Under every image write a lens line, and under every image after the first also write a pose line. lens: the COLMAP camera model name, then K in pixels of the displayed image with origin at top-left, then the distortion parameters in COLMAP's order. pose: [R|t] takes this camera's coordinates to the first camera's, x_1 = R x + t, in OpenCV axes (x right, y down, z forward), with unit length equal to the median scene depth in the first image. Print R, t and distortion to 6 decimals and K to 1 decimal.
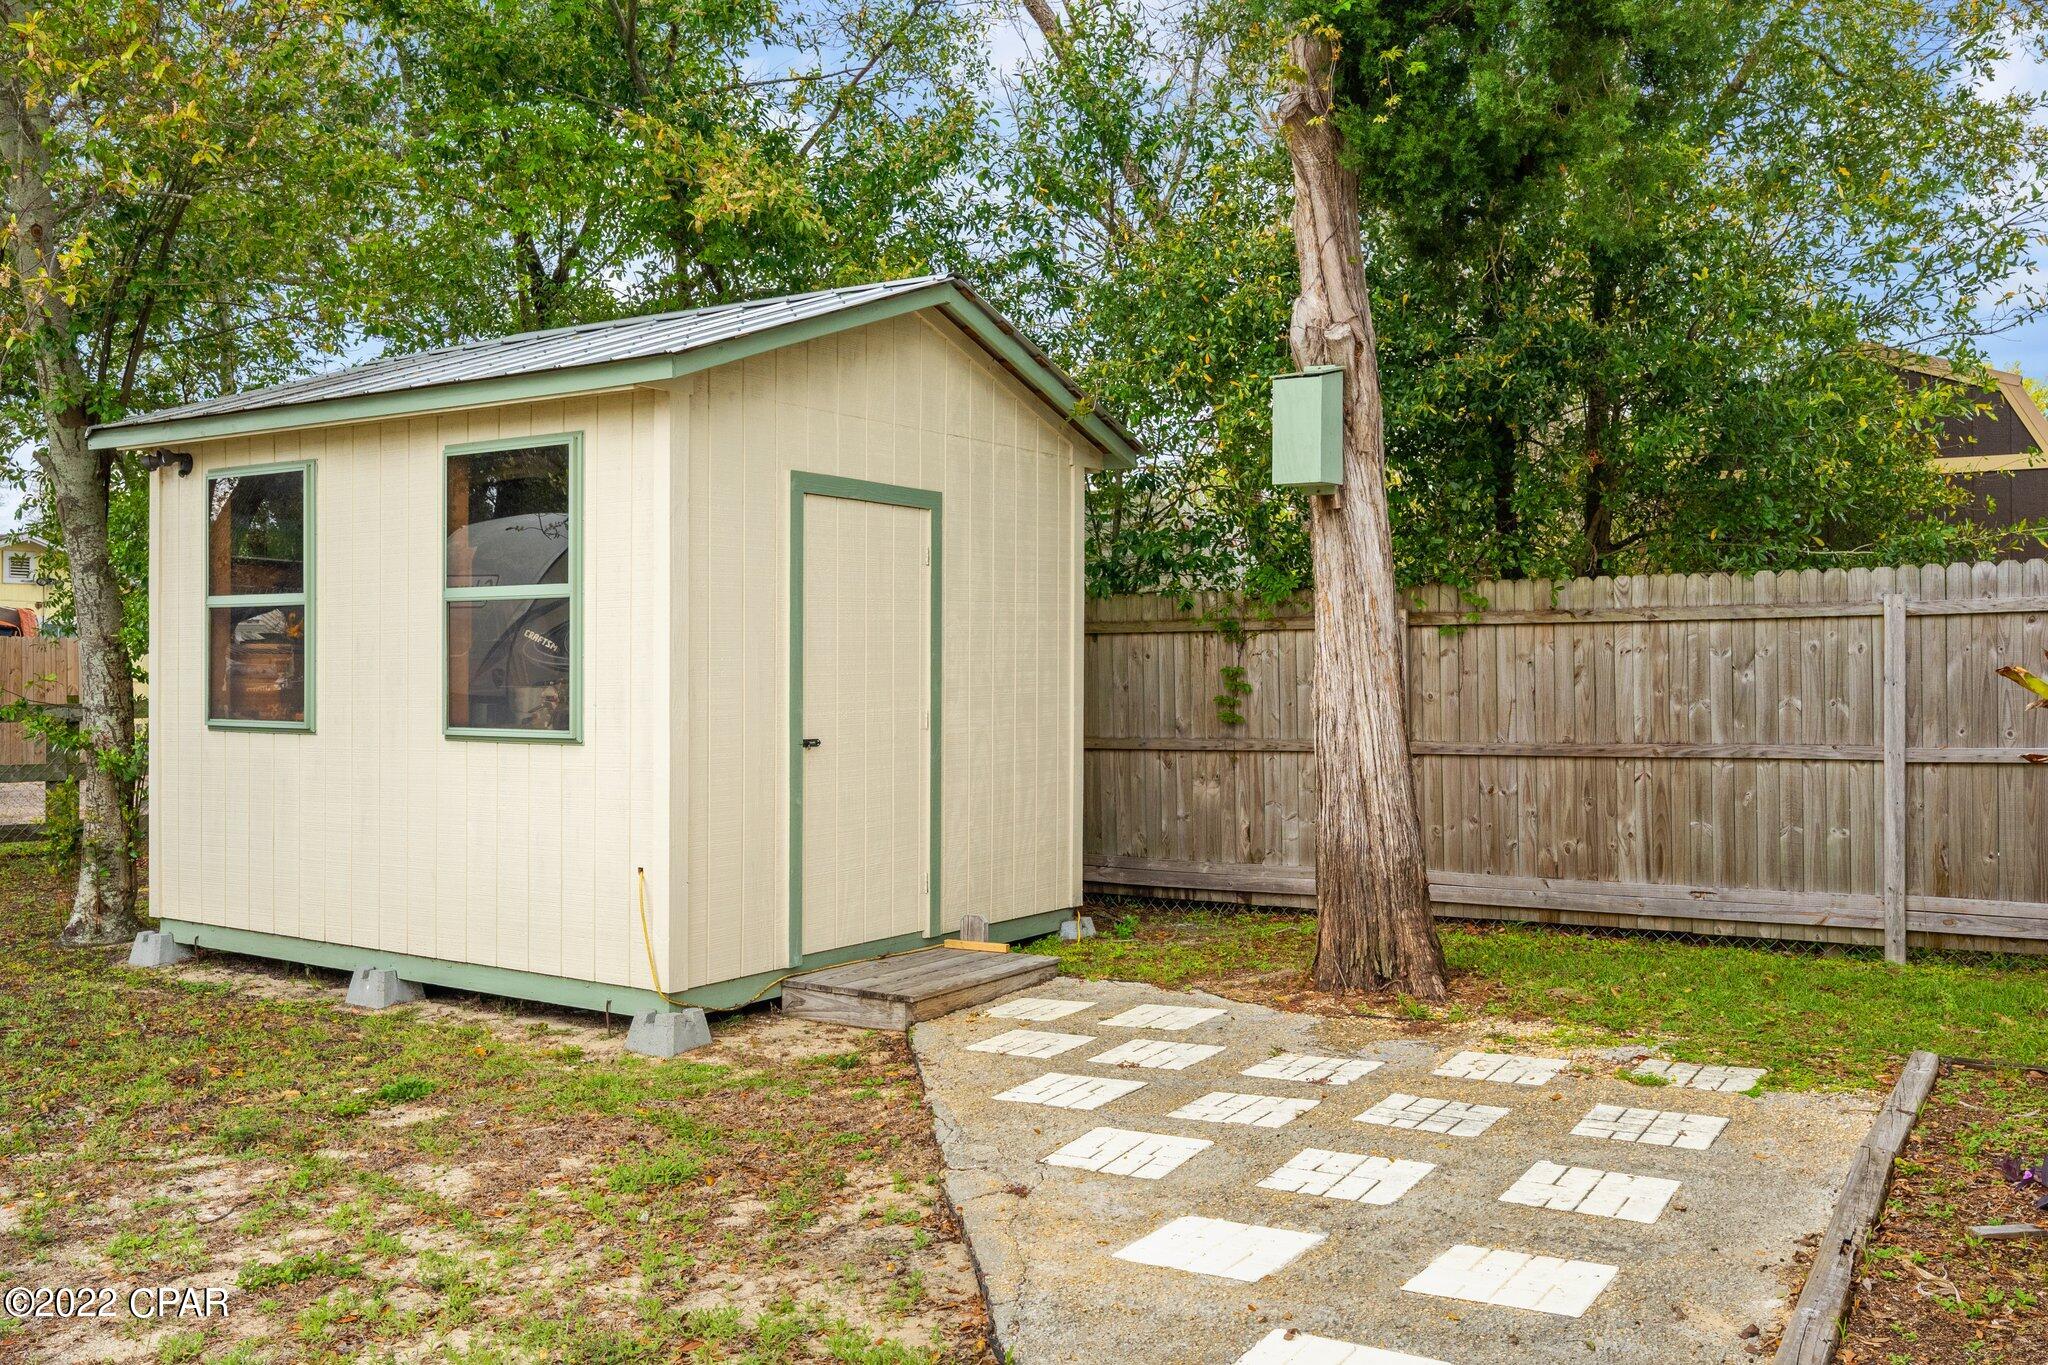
lens RADIAL K [[1716.5, 0, 1026.7], [0, 1716.5, 674.7], [0, 0, 1]] dist [-0.002464, 0.007517]
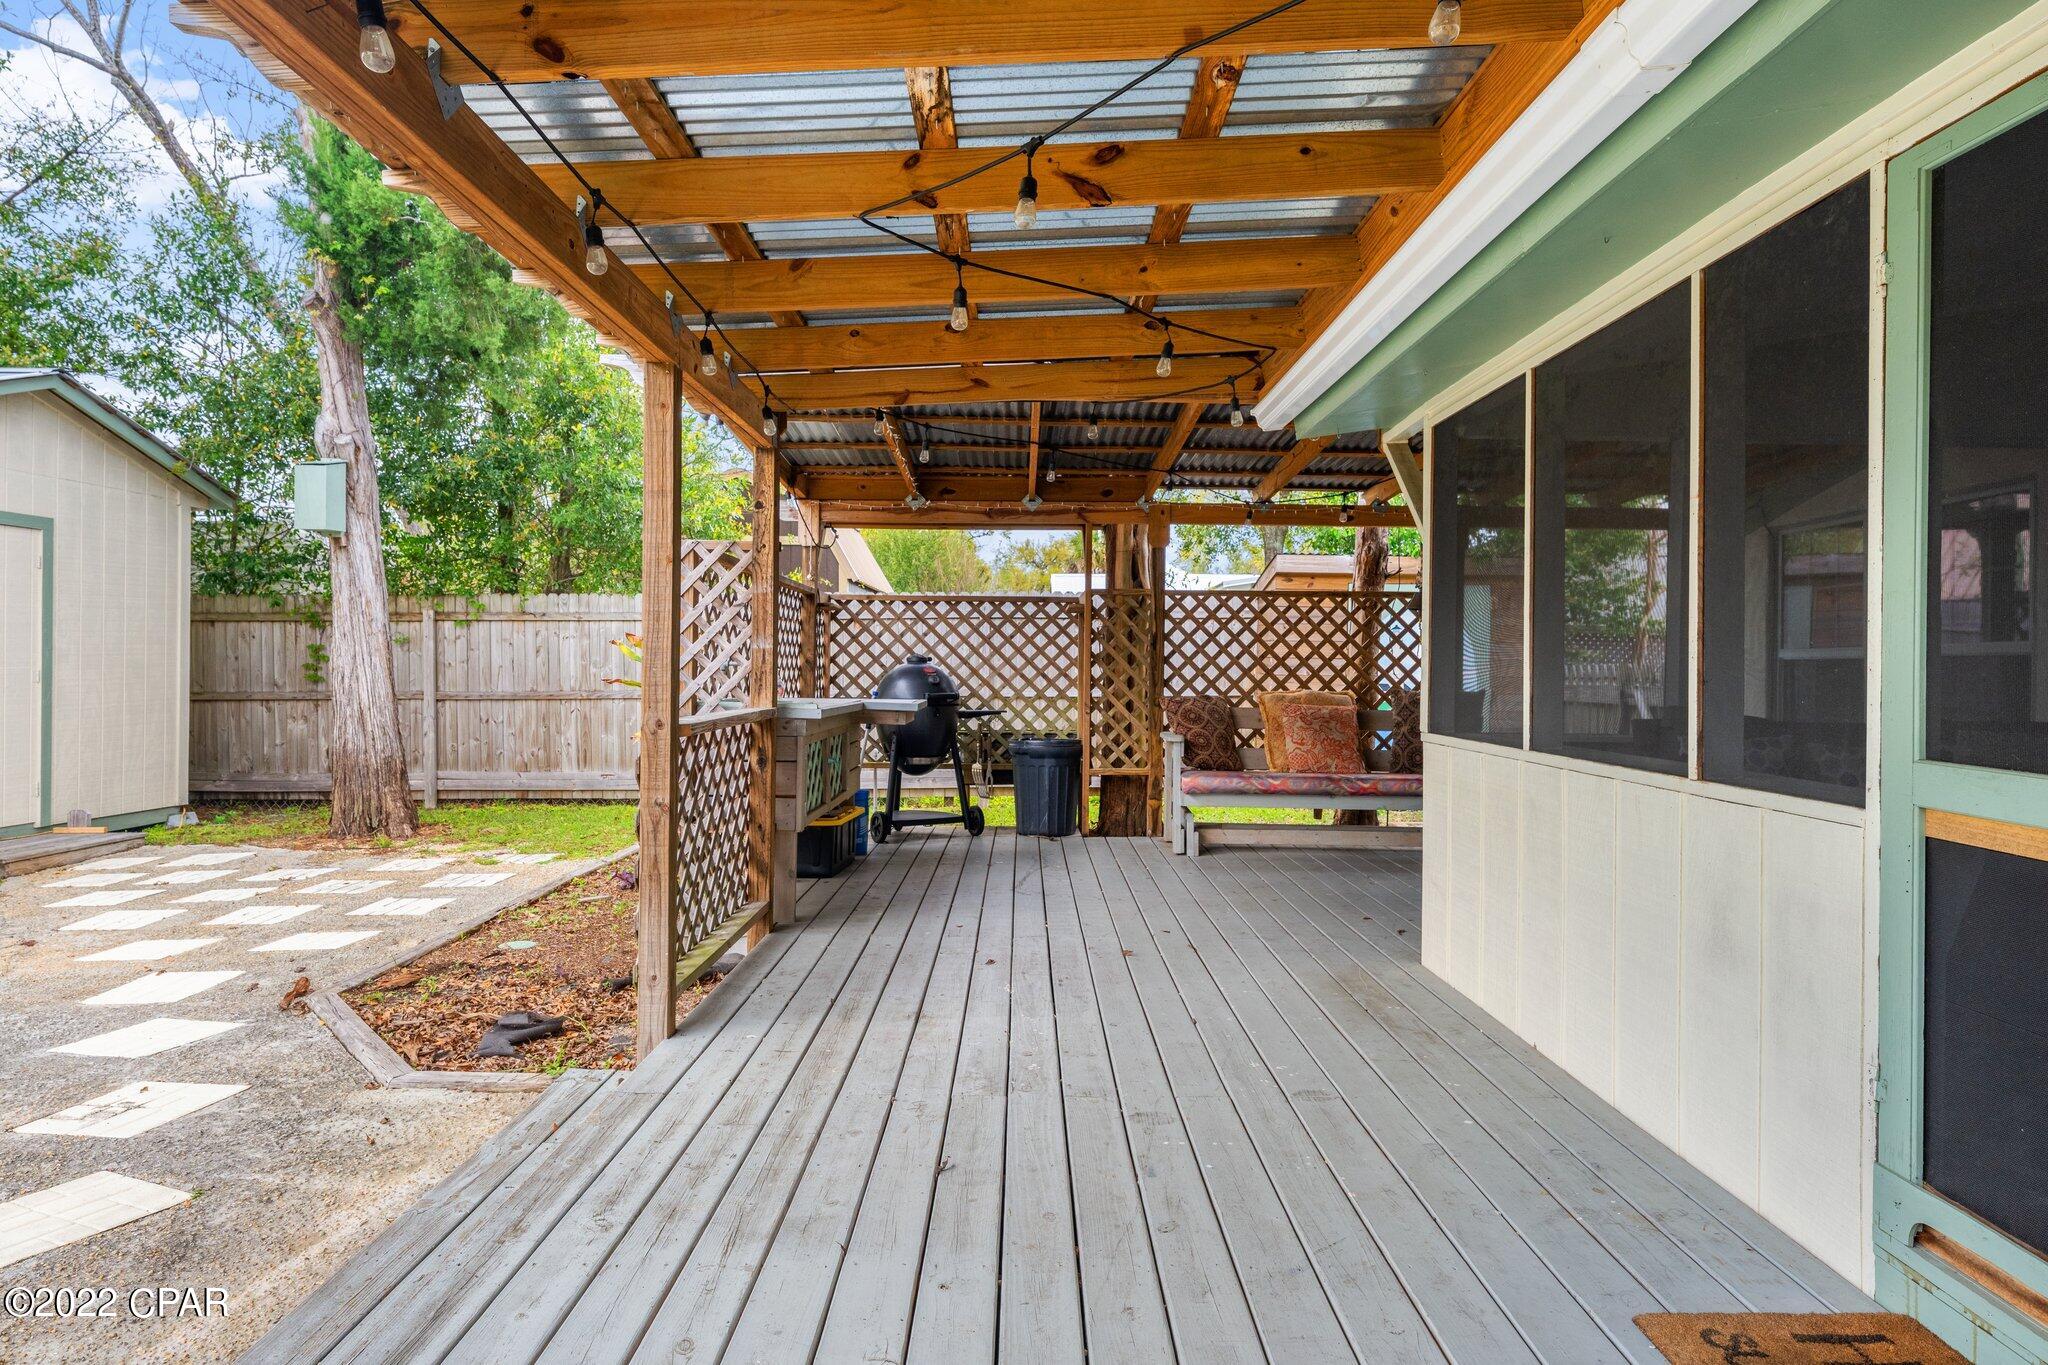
lens RADIAL K [[1214.0, 0, 1026.5], [0, 1214.0, 672.0], [0, 0, 1]] dist [0.004740, 0.002270]
pose [[0.855959, 0.002685, 0.517037, 0.120819], [-0.005874, 0.999972, 0.004531, 0.013404], [-0.517011, -0.006915, 0.855951, -0.298257]]
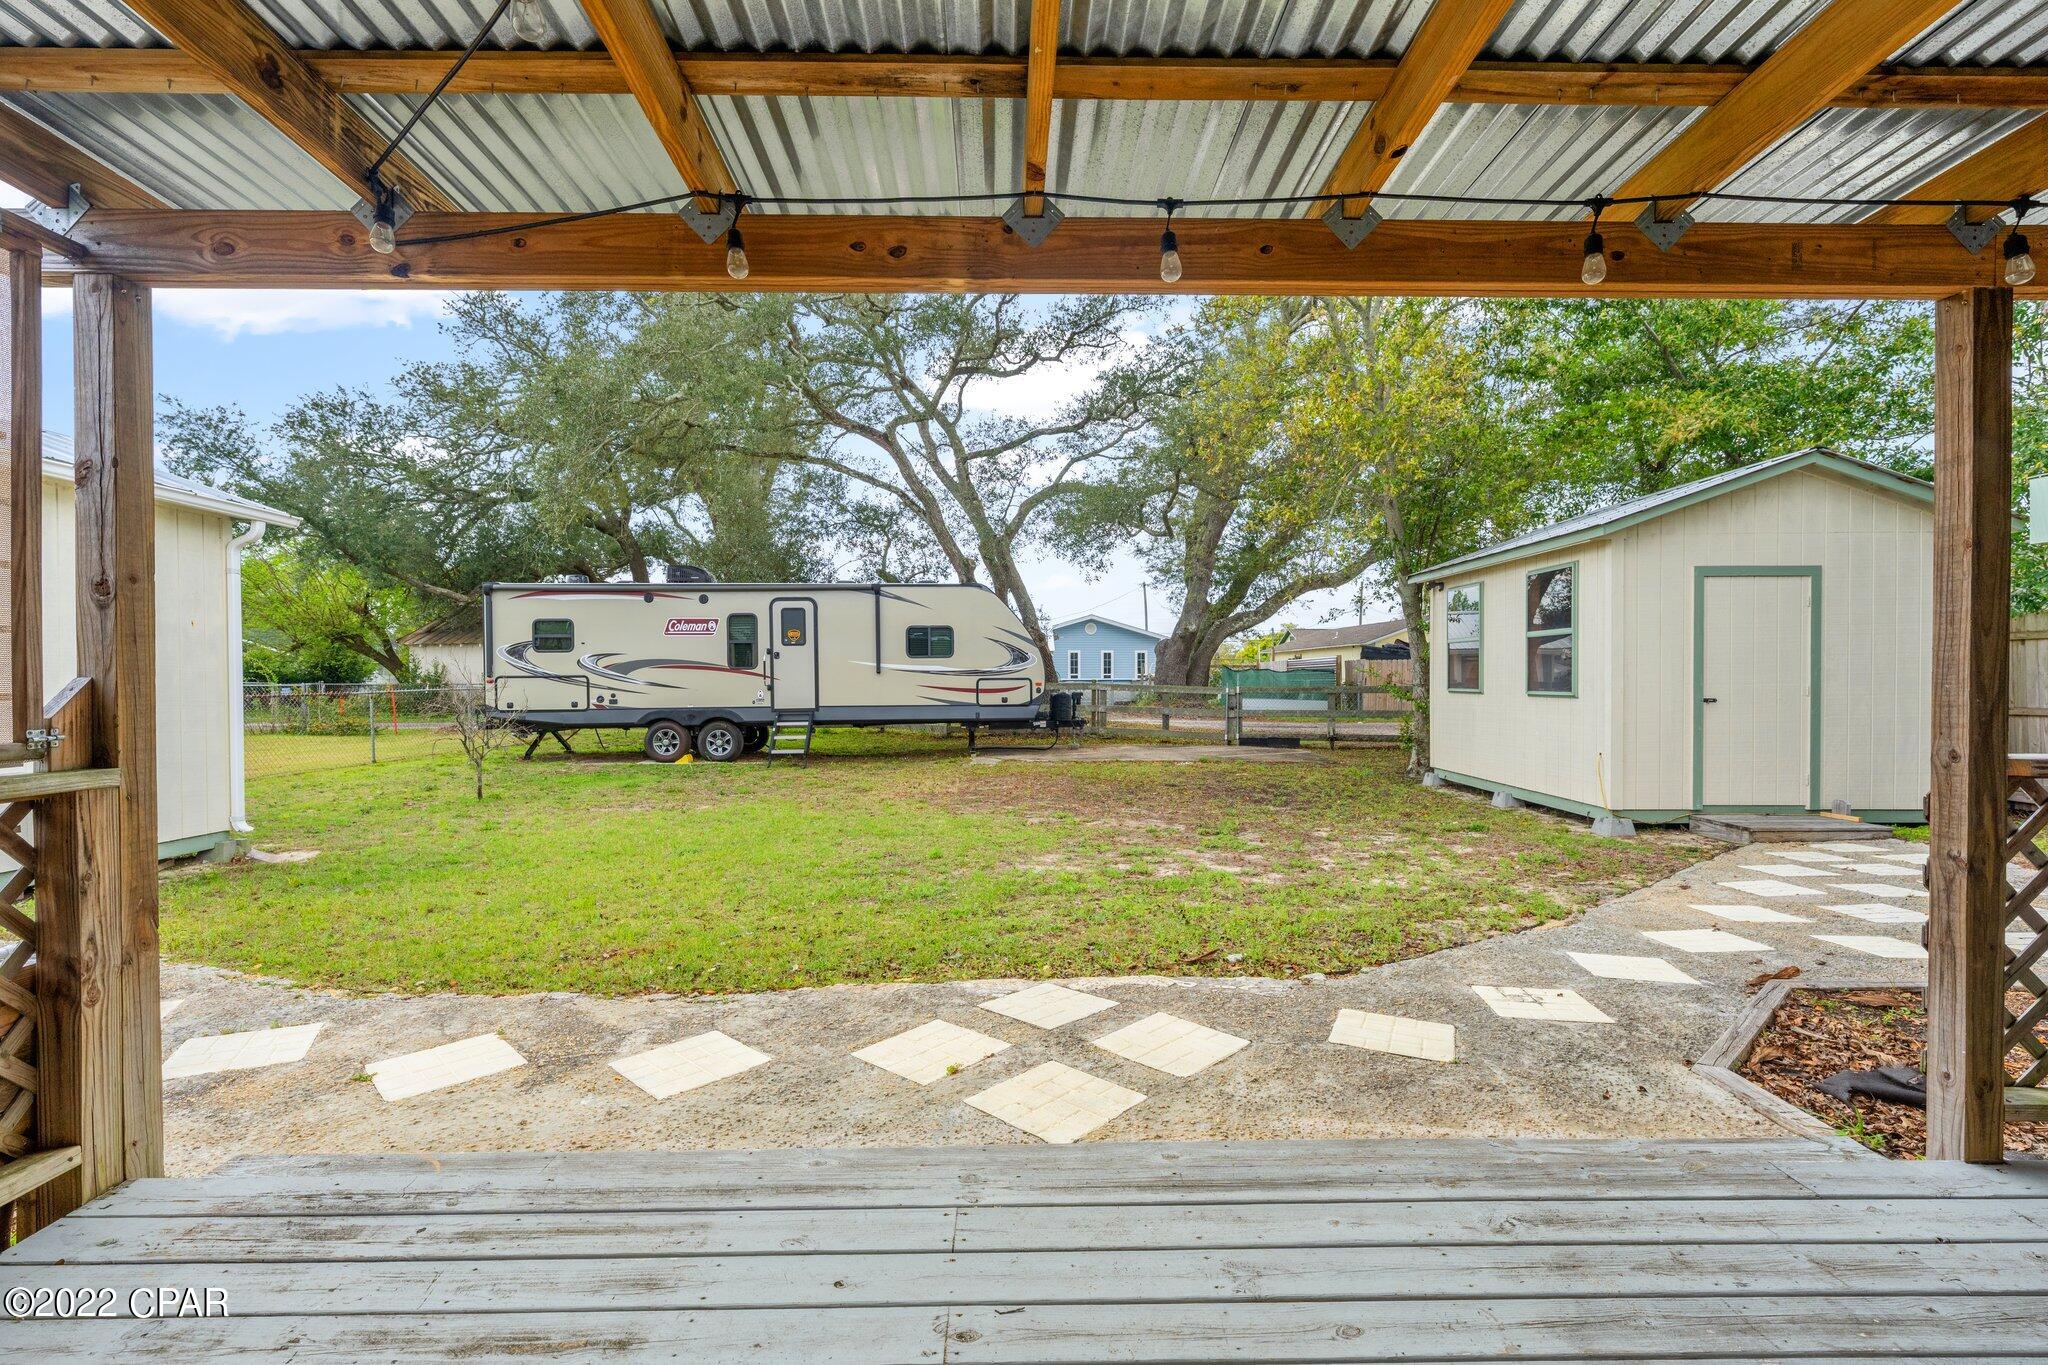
lens RADIAL K [[898.7, 0, 1027.9], [0, 898.7, 688.4], [0, 0, 1]] dist [0.000278, 0.000440]
pose [[0.531085, 0.007133, -0.847288, 0.308485], [0.001444, 0.999956, 0.009323, 0.013223], [0.847317, -0.006174, 0.531052, -0.212925]]
